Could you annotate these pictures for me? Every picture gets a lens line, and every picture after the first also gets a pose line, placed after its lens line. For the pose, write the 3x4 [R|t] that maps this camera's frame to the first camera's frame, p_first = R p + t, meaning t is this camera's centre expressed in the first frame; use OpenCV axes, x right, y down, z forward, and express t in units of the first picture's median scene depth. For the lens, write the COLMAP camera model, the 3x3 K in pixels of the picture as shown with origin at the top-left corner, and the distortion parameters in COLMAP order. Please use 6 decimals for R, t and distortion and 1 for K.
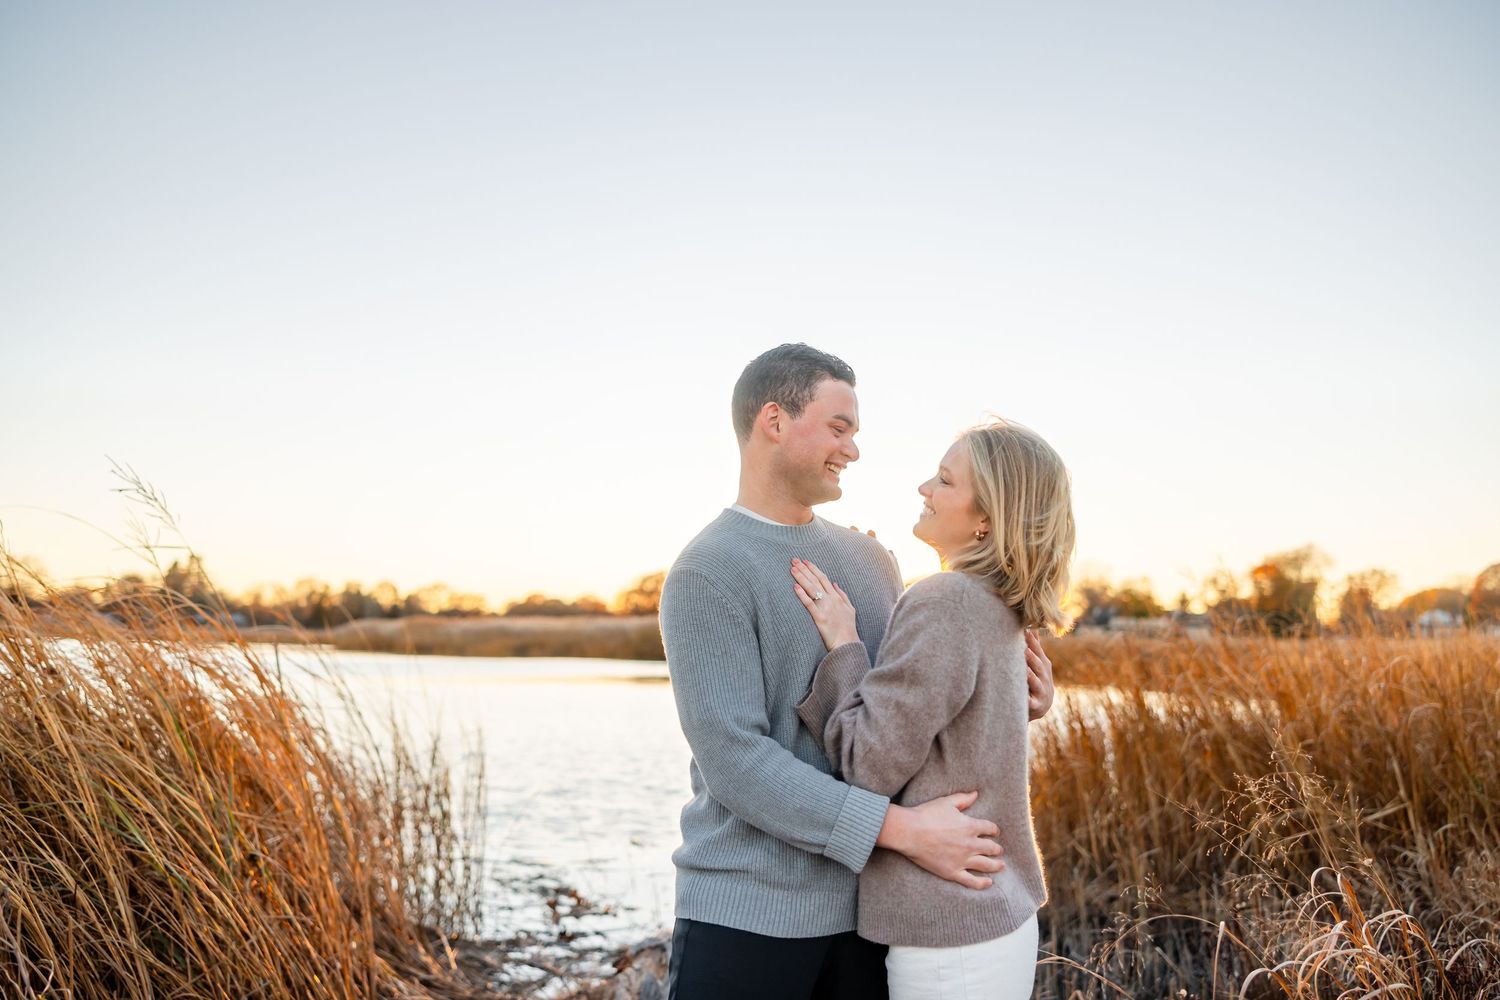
lens RADIAL K [[1264.6, 0, 751.7], [0, 1264.6, 497.2], [0, 0, 1]] dist [0.008152, -0.000685]
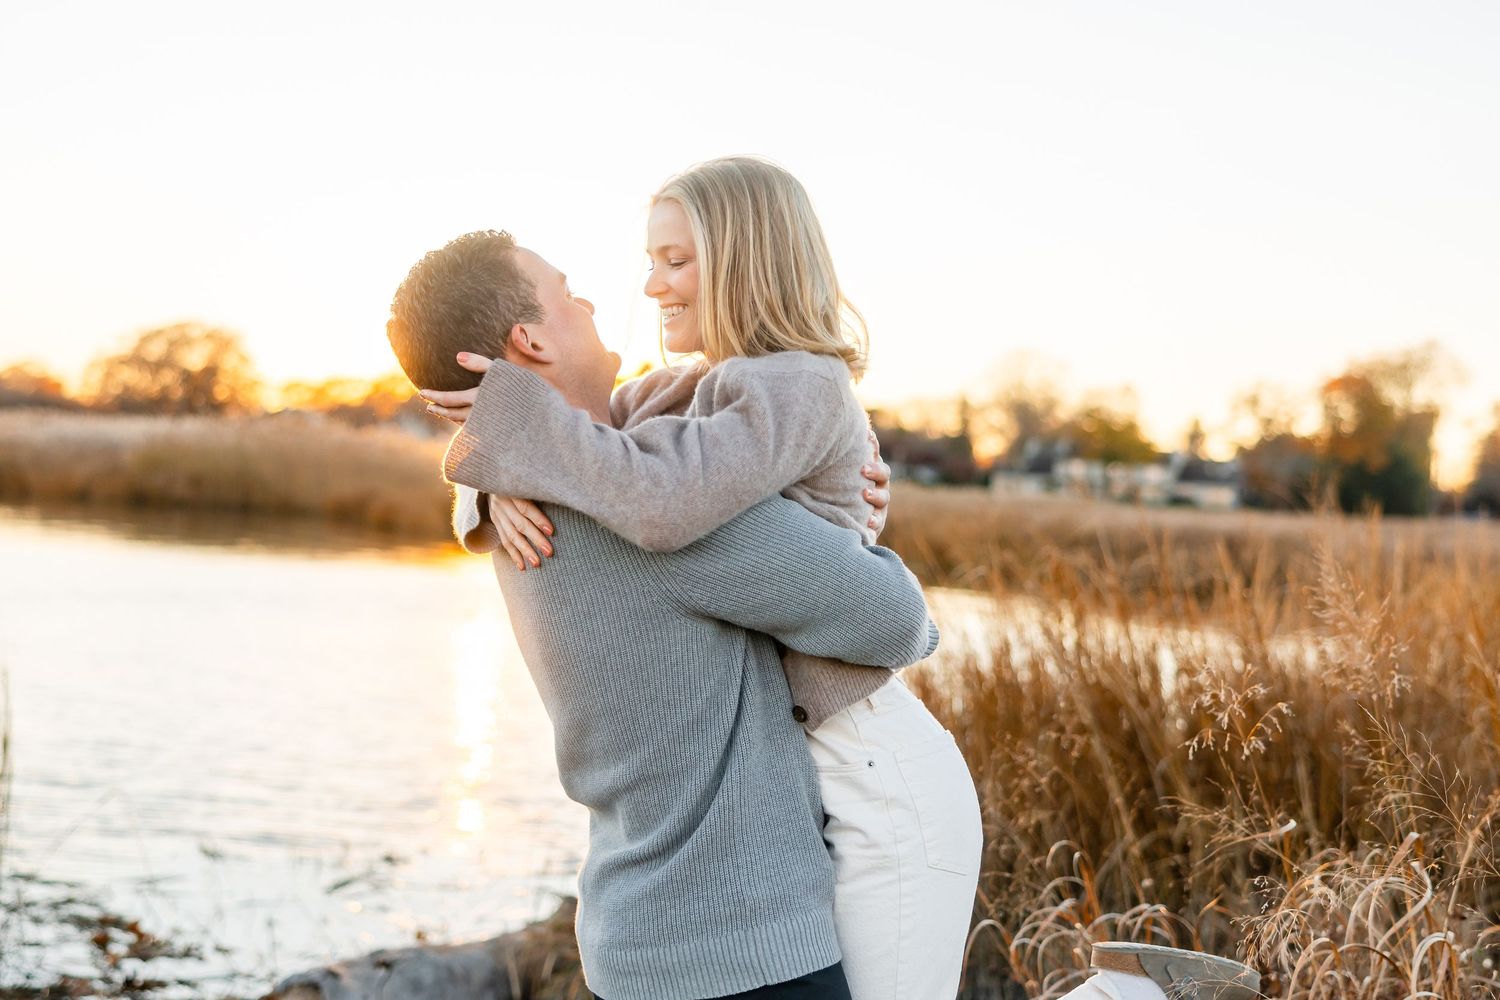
lens RADIAL K [[1672.4, 0, 749.9], [0, 1672.4, 501.8], [0, 0, 1]] dist [-0.013869, 0.000000]
pose [[0.984173, 0.059399, 0.166961, 0.042114], [-0.068969, 0.996257, 0.052108, 0.079325], [-0.163241, -0.062798, 0.984586, 0.319699]]
